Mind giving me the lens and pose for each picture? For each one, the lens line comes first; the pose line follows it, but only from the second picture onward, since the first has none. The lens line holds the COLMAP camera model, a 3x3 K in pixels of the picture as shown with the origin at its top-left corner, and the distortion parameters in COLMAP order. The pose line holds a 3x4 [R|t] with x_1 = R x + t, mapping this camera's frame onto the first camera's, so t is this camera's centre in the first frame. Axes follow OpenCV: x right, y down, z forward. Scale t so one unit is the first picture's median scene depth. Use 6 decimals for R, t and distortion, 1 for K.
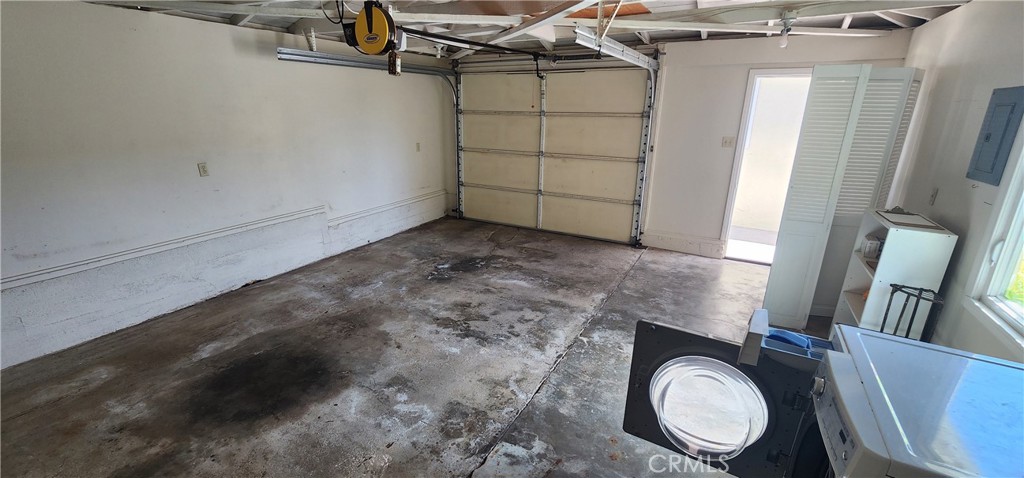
lens RADIAL K [[422.8, 0, 508.7], [0, 422.8, 239.6], [0, 0, 1]] dist [0.000059, 0.000409]
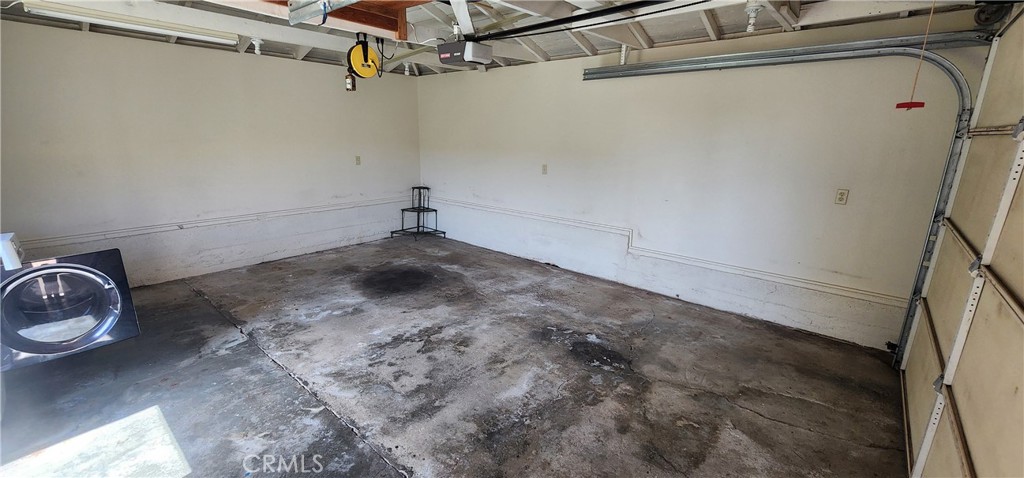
lens RADIAL K [[422.8, 0, 508.7], [0, 422.8, 239.6], [0, 0, 1]] dist [0.000059, 0.000409]
pose [[-0.211207, 0.227914, -0.950498, 0.643851], [-0.310870, 0.906279, 0.286388, -0.309312], [0.926688, 0.355968, -0.120561, 1.109510]]
